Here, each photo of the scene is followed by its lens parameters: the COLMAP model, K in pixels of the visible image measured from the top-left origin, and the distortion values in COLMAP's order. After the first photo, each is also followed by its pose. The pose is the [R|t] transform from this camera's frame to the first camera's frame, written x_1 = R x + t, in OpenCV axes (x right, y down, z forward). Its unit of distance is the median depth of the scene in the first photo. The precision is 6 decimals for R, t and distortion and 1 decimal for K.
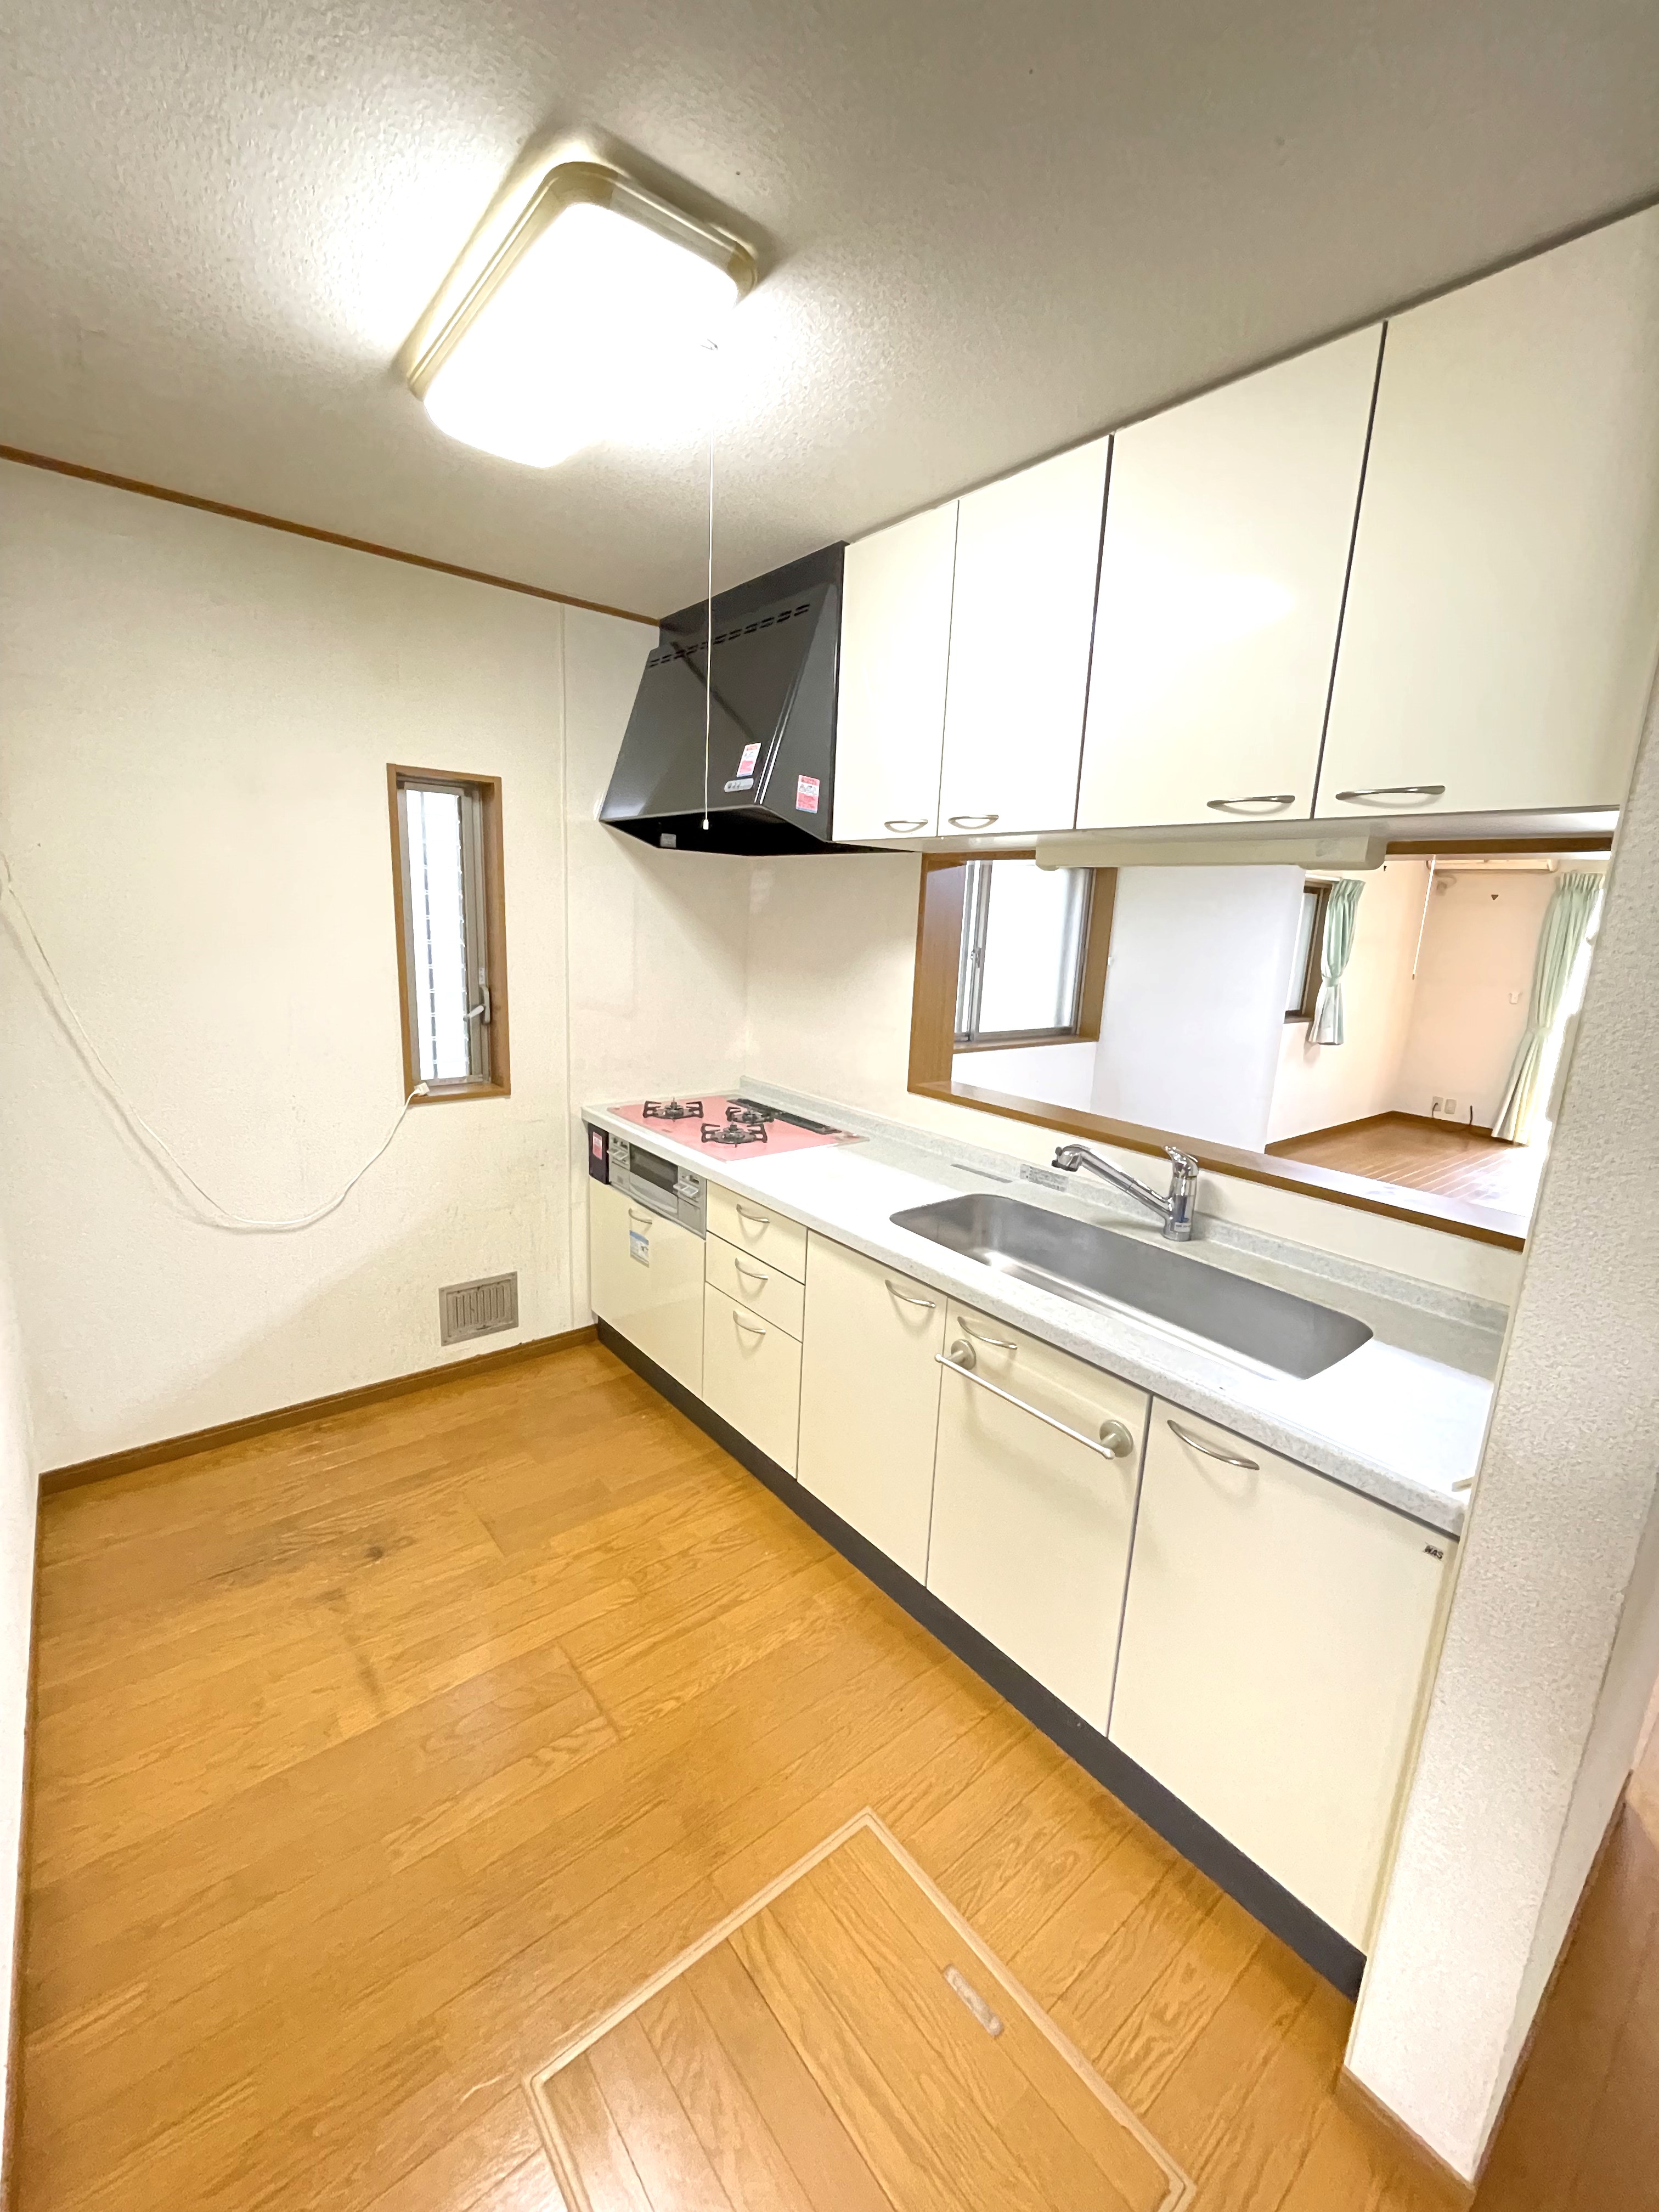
lens RADIAL K [[901.7, 0, 822.2], [0, 901.7, 1100.8], [0, 0, 1]] dist [-0.004003, -0.000222]
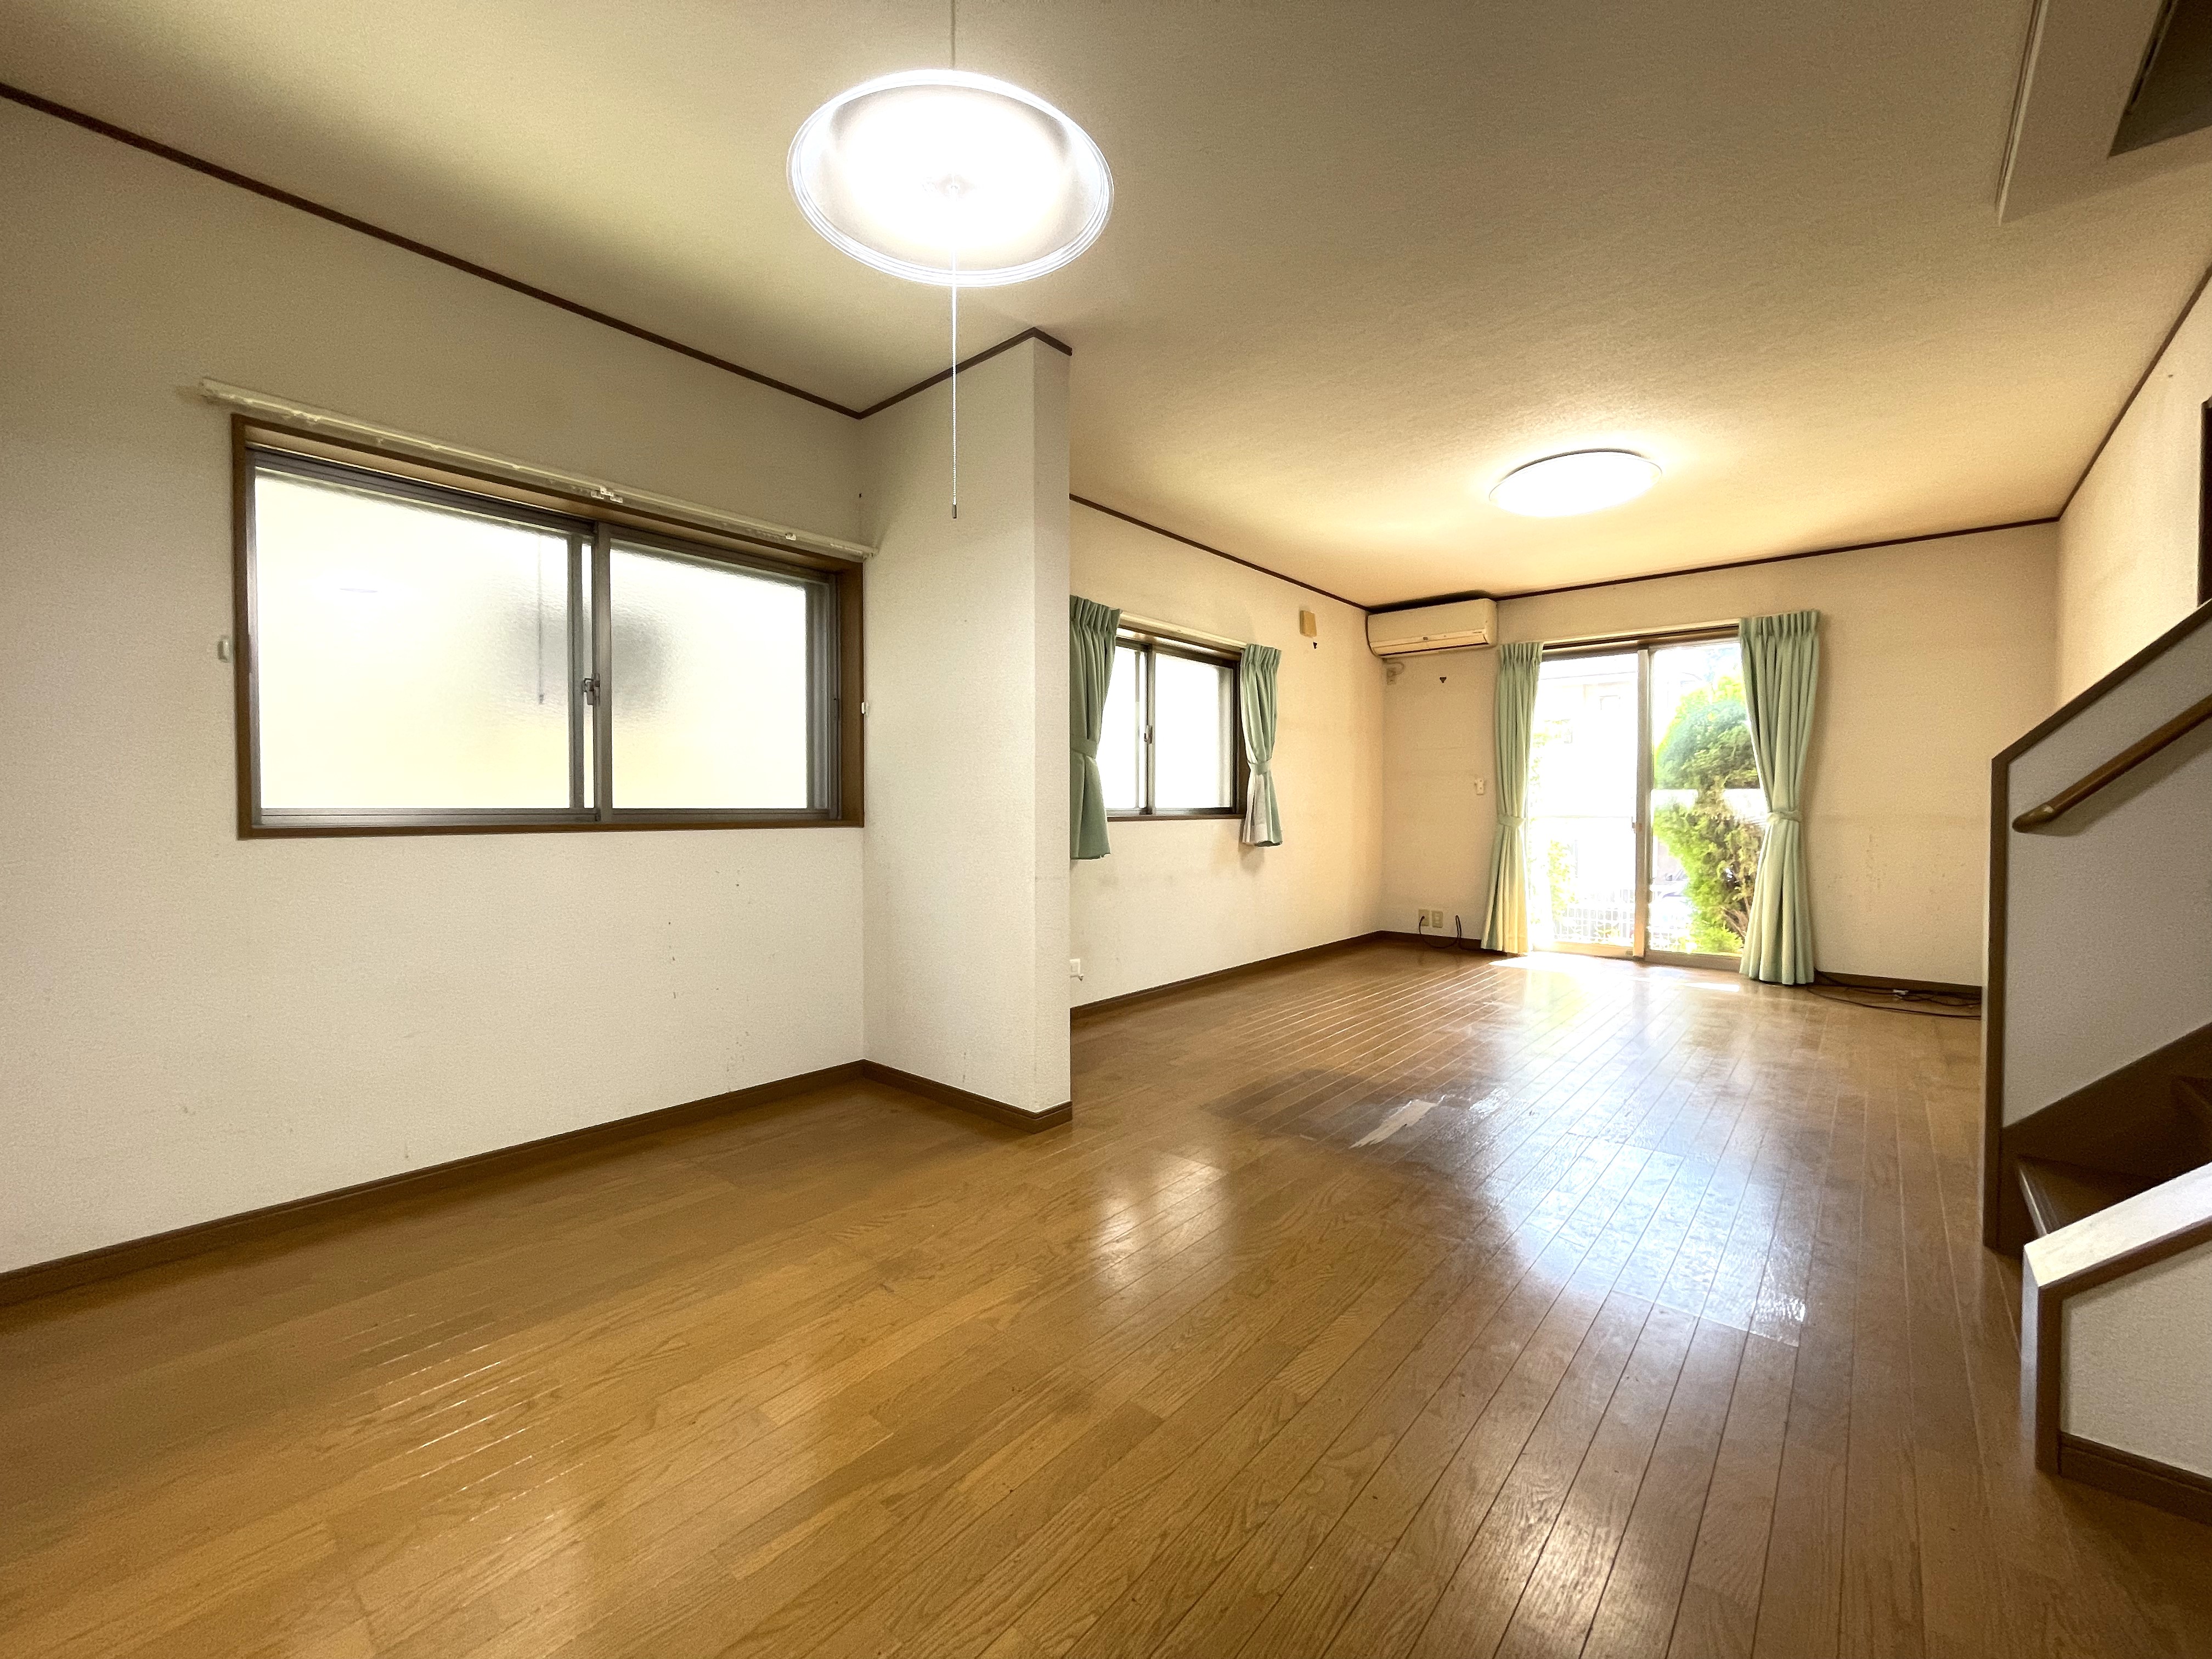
lens RADIAL K [[901.7, 0, 1087.3], [0, 901.7, 819.3], [0, 0, 1]] dist [-0.004003, -0.000222]
pose [[0.984302, -0.050648, 0.169071, 0.252182], [0.081782, 0.979778, -0.182612, 0.046300], [-0.156403, 0.193572, 0.968539, 0.224001]]
